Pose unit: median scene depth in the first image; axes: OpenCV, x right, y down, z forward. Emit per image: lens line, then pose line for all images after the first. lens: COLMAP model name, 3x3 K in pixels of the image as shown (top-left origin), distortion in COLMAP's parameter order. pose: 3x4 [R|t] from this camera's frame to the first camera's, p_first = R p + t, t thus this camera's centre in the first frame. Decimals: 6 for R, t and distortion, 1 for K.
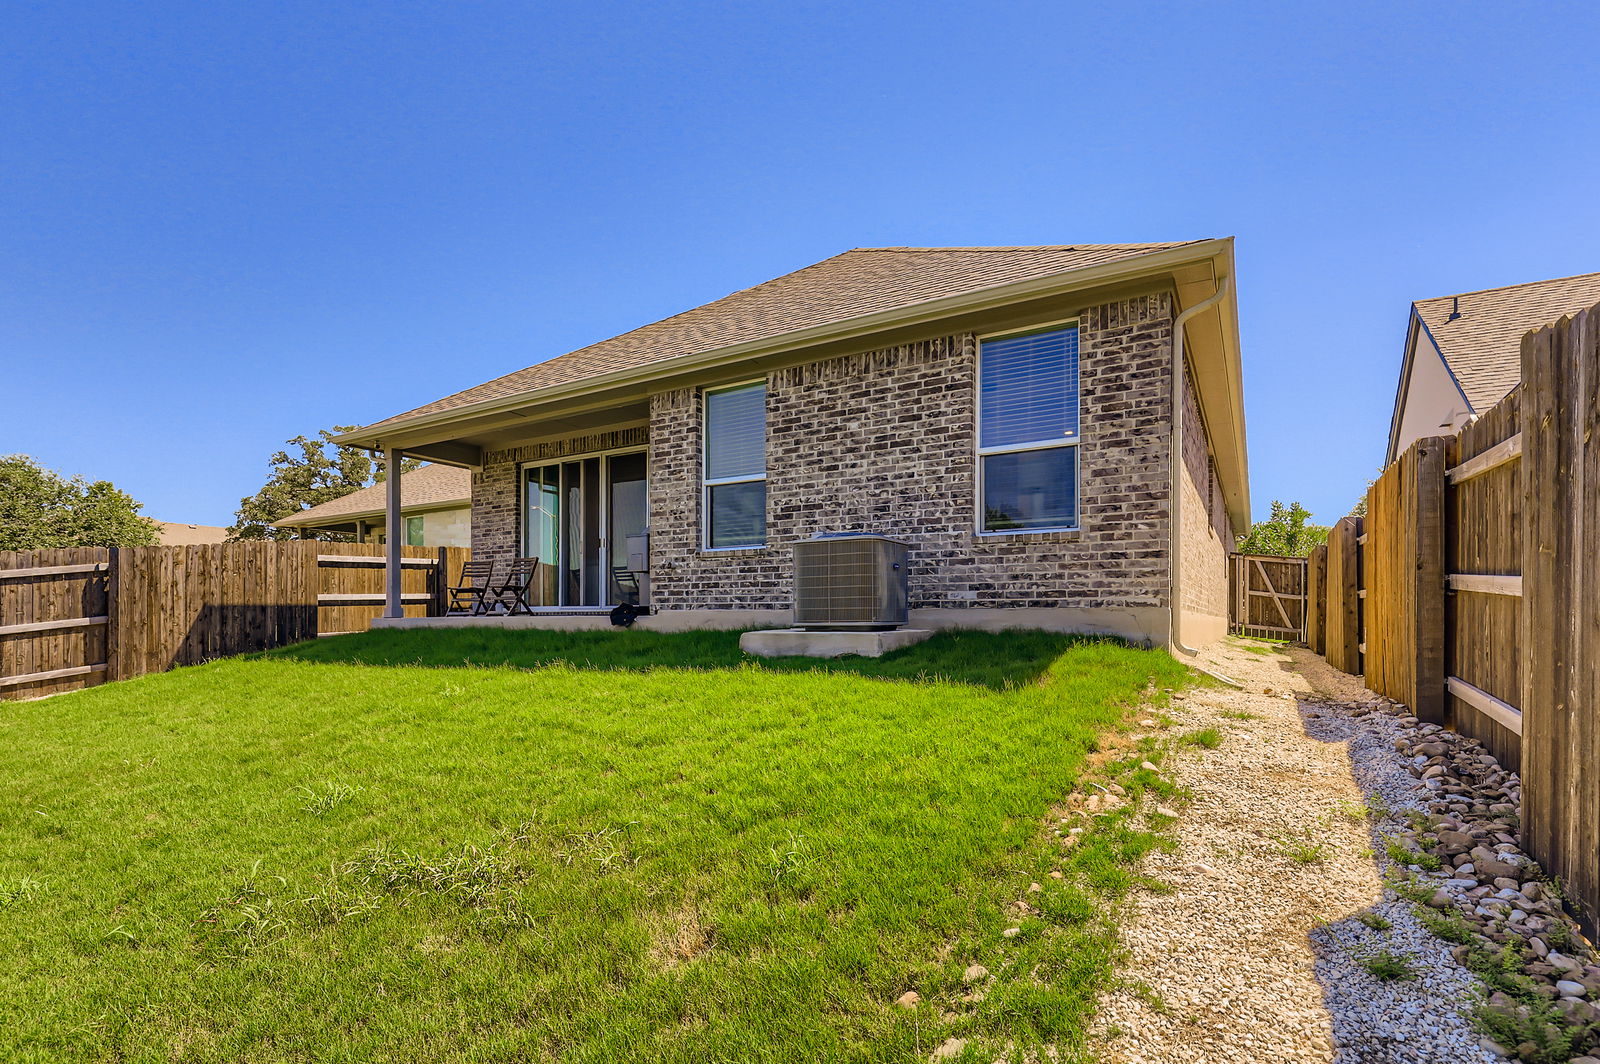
lens RADIAL K [[717.6, 0, 801.3], [0, 717.6, 614.5], [0, 0, 1]] dist [0.003242, -0.002257]
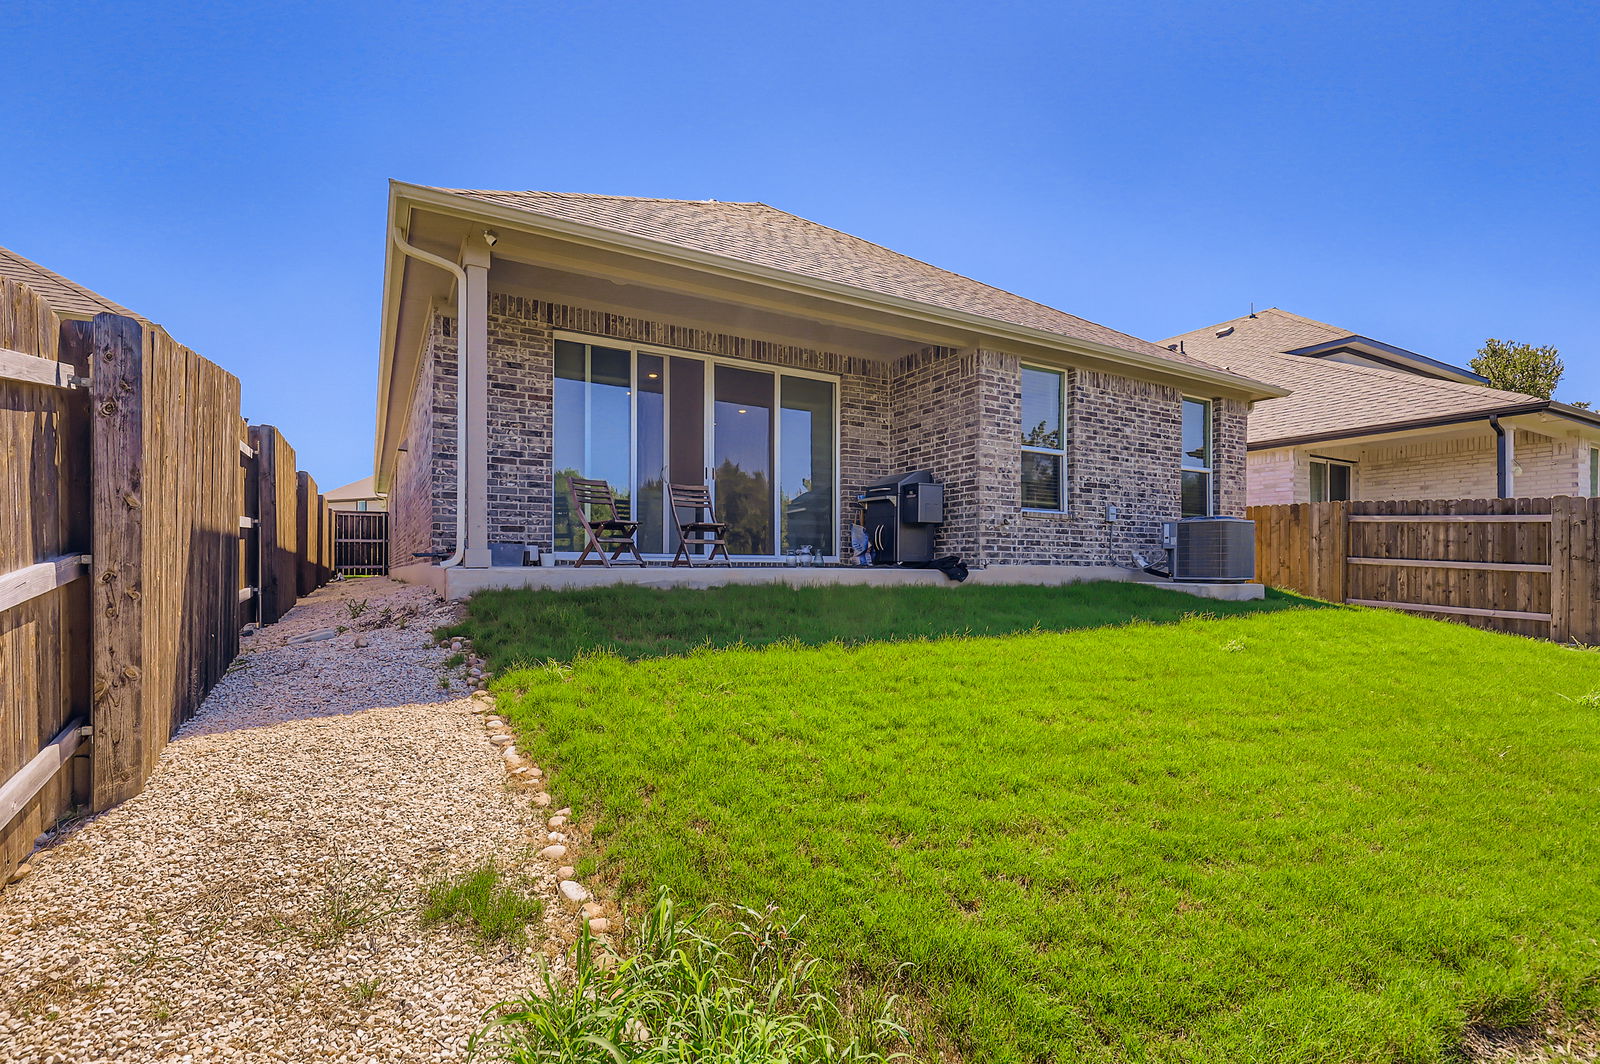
lens RADIAL K [[717.6, 0, 764.4], [0, 717.6, 576.2], [0, 0, 1]] dist [0.003242, -0.002257]
pose [[0.536367, -0.001444, 0.843984, -1.225776], [-0.010331, 0.999912, 0.008276, 0.005345], [-0.843922, -0.013158, 0.536305, 0.725982]]
